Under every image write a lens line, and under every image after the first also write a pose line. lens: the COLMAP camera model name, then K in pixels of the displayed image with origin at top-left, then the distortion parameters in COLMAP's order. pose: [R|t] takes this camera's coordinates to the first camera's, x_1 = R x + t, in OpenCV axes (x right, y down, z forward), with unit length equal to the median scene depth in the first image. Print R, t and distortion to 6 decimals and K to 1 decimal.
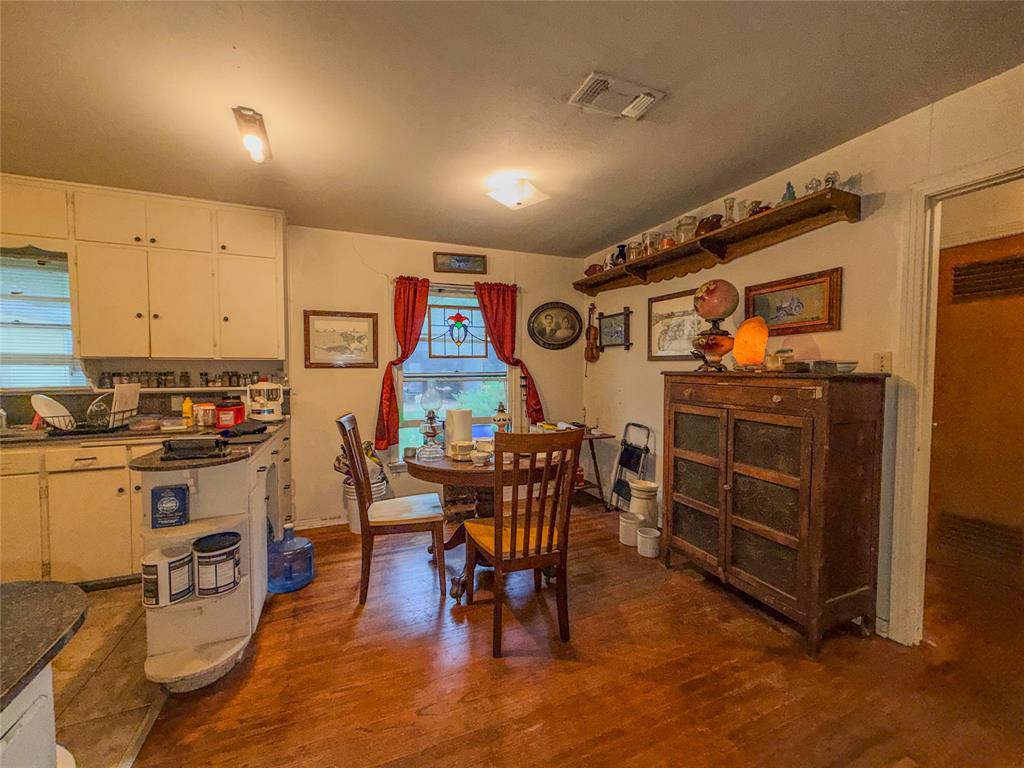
lens RADIAL K [[404.5, 0, 513.0], [0, 404.5, 382.4], [0, 0, 1]] dist [0.006485, -0.000708]
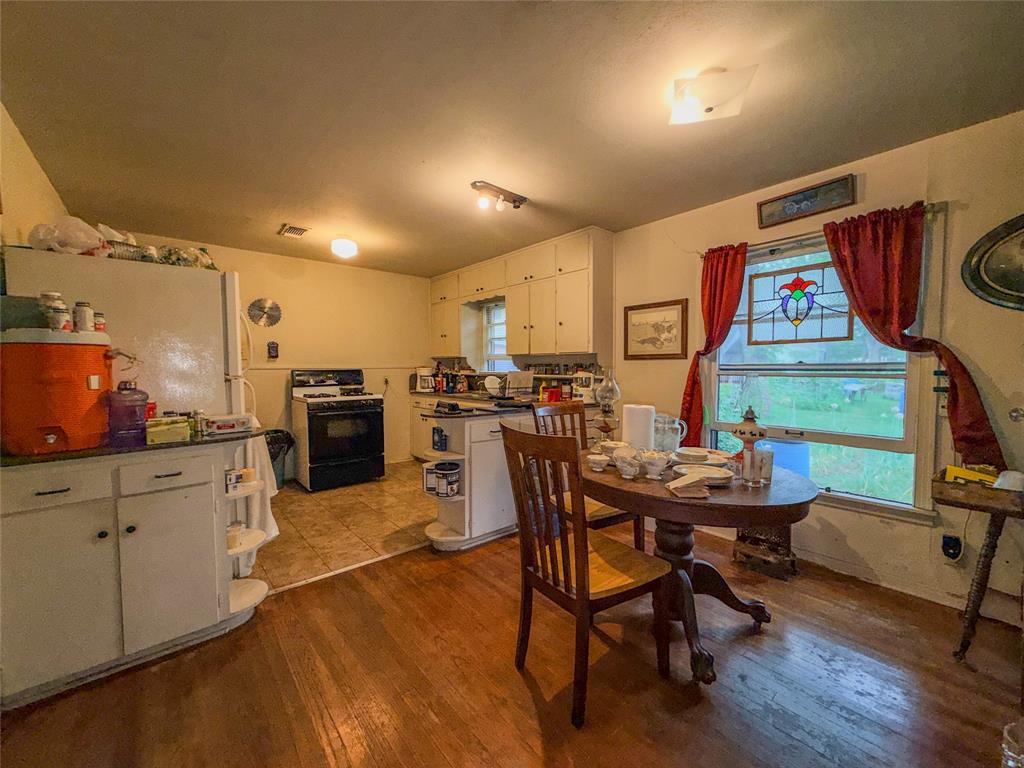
lens RADIAL K [[404.5, 0, 515.4], [0, 404.5, 386.0], [0, 0, 1]] dist [0.006485, -0.000708]
pose [[0.316015, 0.048516, -0.947513, 0.394836], [-0.027876, 0.998735, 0.041841, -0.001984], [0.948345, 0.013190, 0.316968, 0.337947]]
